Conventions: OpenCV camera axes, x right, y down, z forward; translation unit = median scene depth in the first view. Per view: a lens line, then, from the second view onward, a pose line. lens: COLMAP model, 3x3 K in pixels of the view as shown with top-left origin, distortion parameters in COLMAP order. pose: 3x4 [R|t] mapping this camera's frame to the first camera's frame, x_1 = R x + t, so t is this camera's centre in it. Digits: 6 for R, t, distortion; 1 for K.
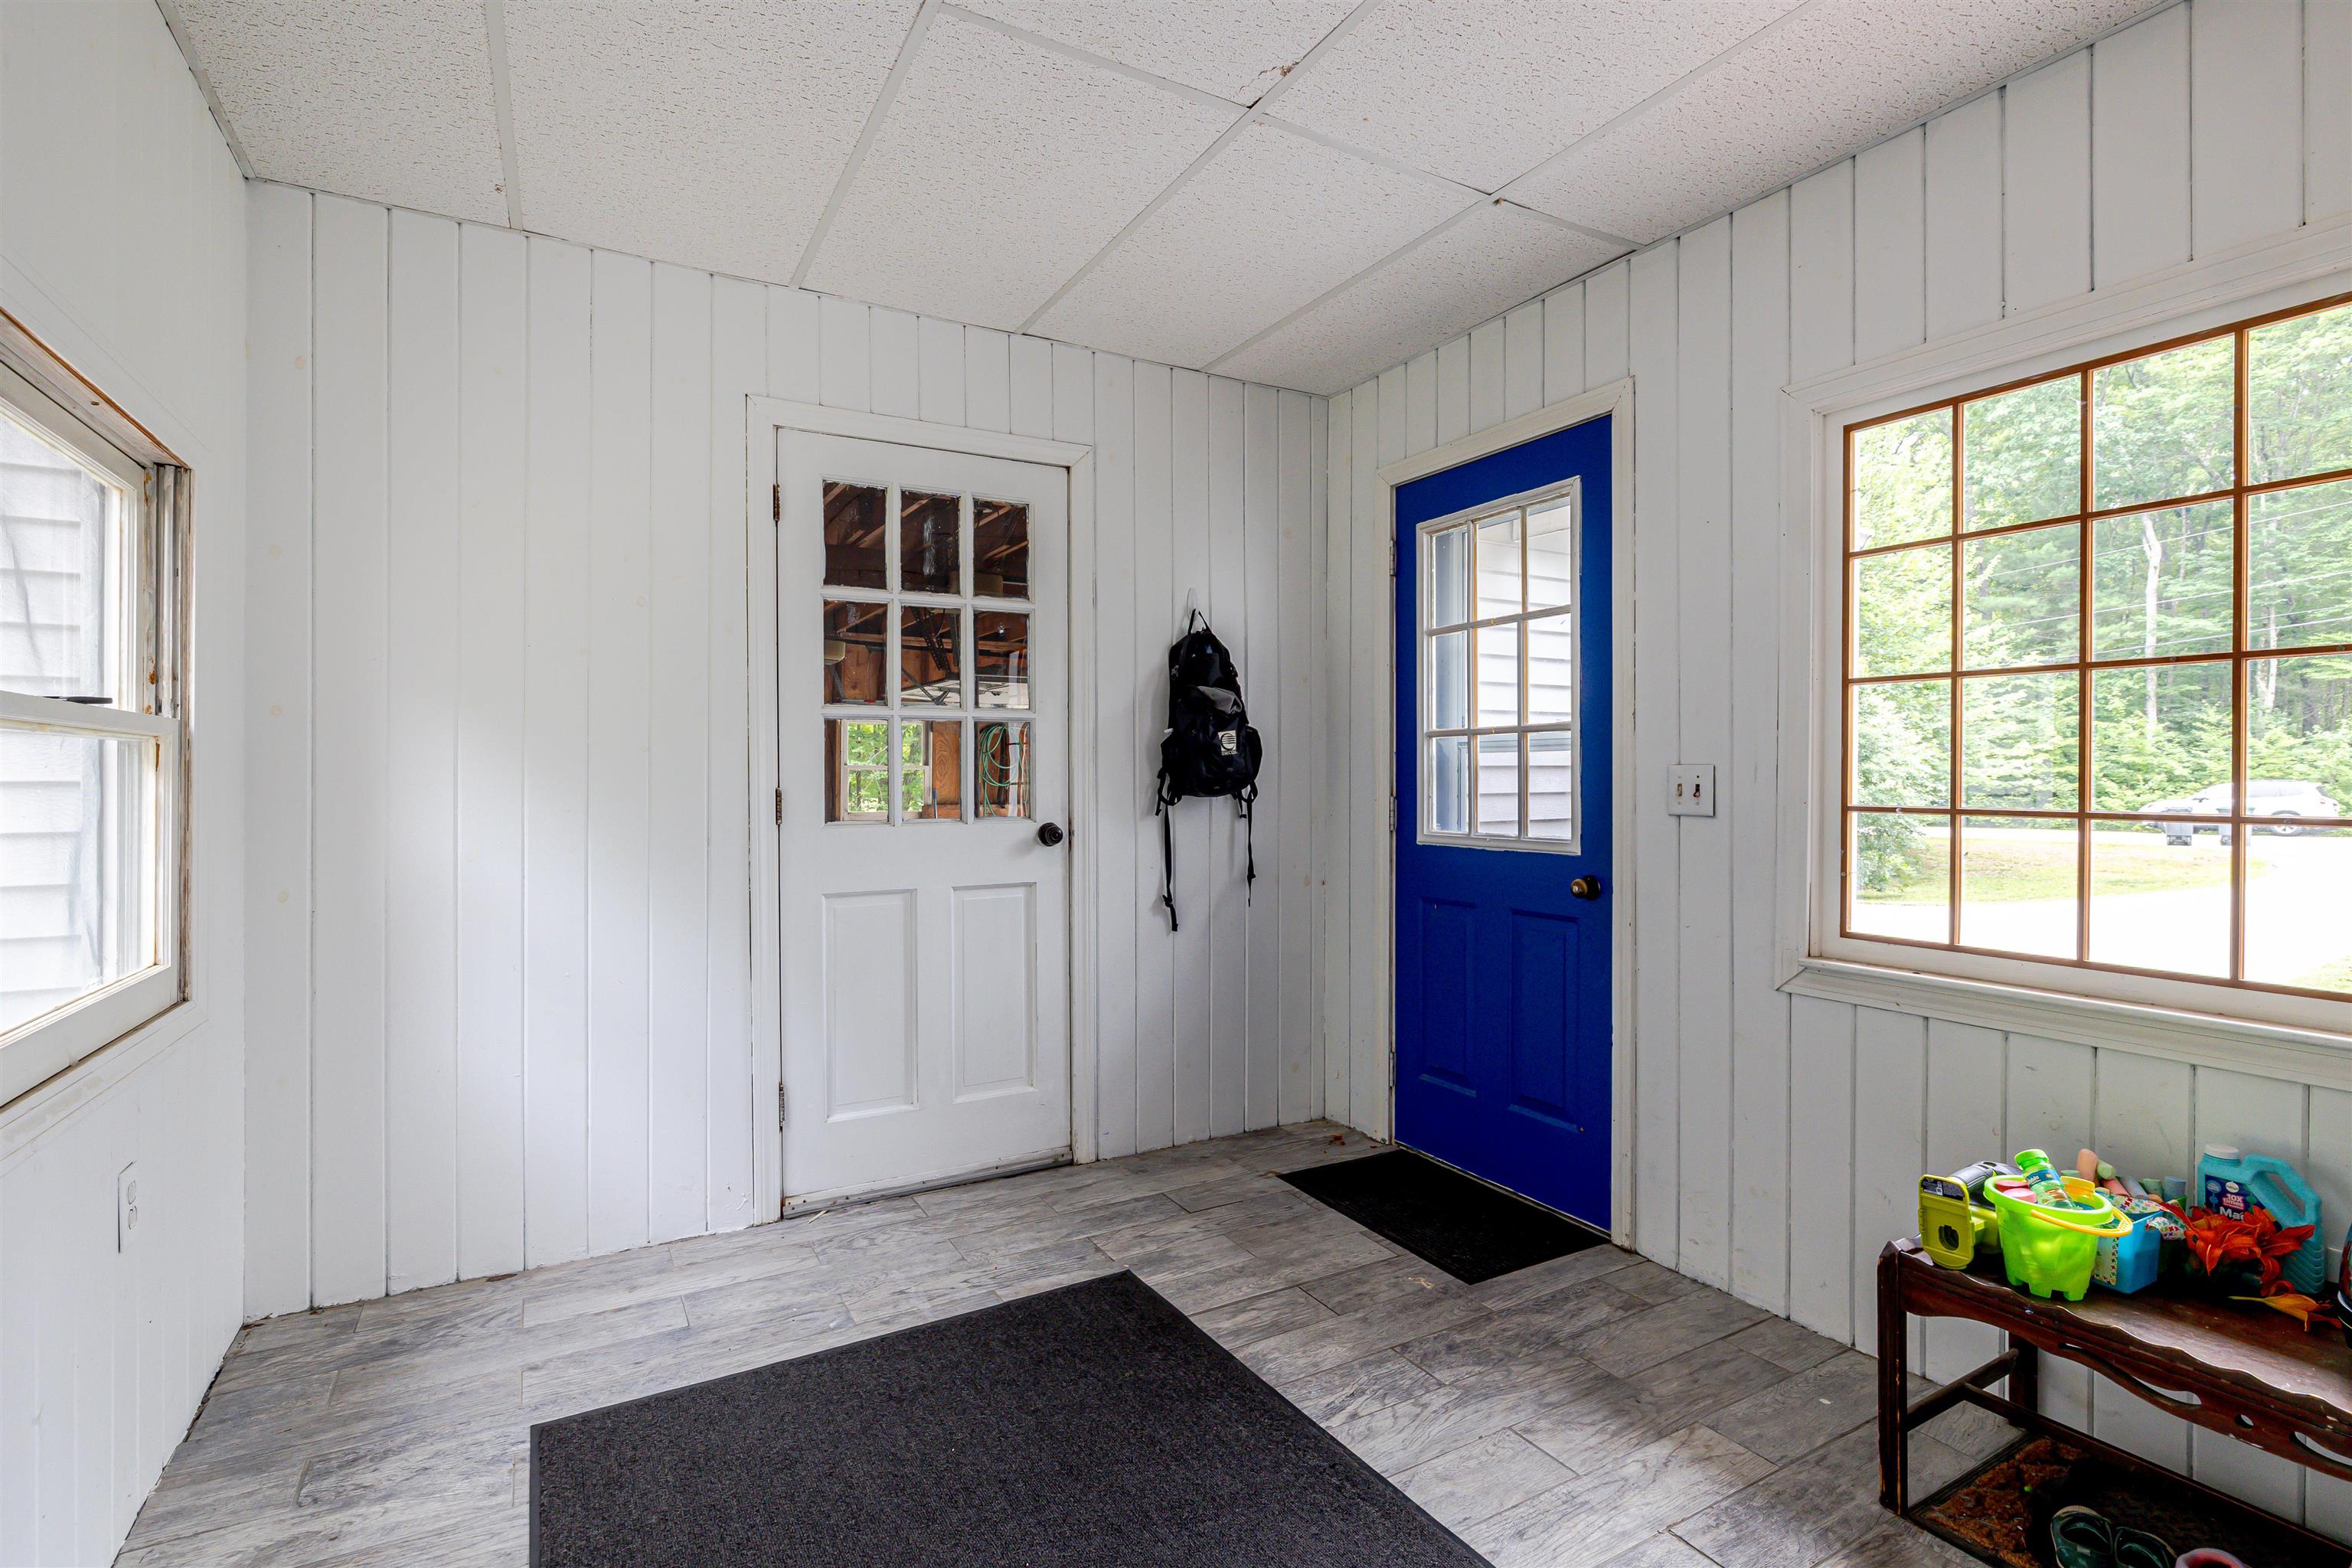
lens RADIAL K [[1103.5, 0, 1164.2], [0, 1103.5, 769.3], [0, 0, 1]] dist [-0.003673, -0.000656]
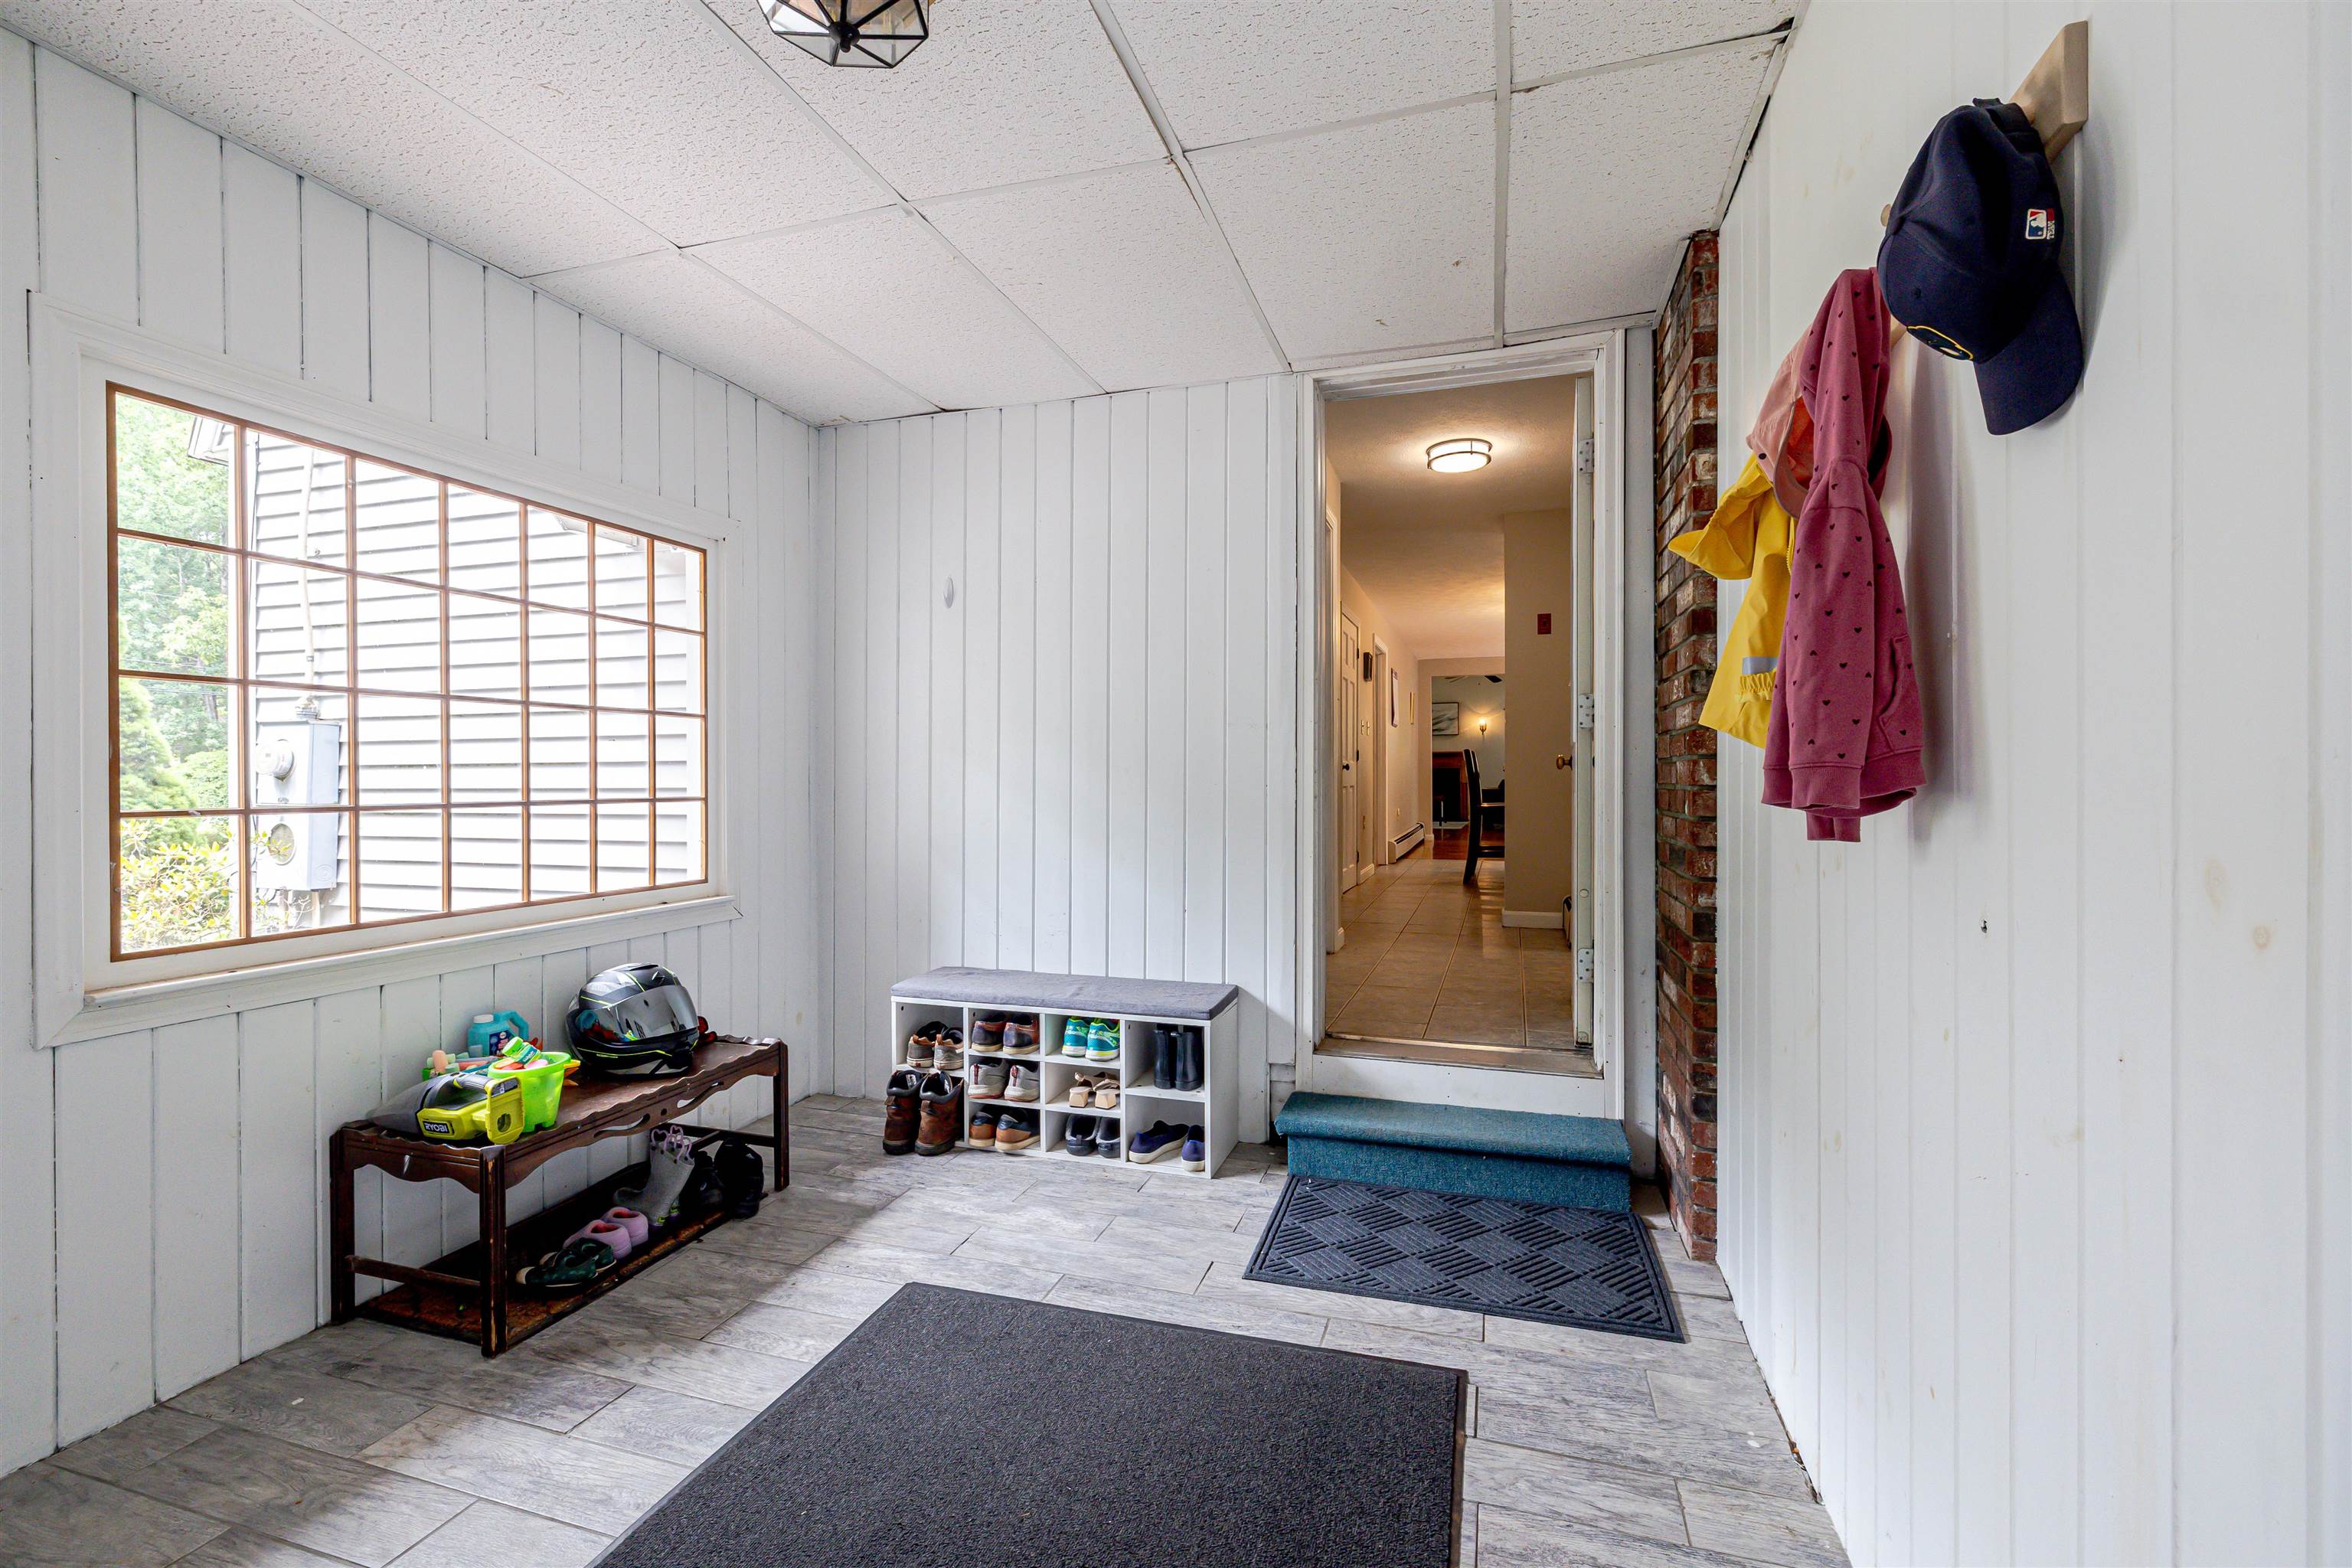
lens RADIAL K [[1012.6, 0, 1172.5], [0, 1012.6, 779.7], [0, 0, 1]] dist [-0.001781, 0.000342]
pose [[-0.672566, -0.002650, 0.740032, -0.591274], [0.005571, 0.999947, 0.008643, 0.004651], [-0.740016, 0.009936, -0.672516, 0.981983]]
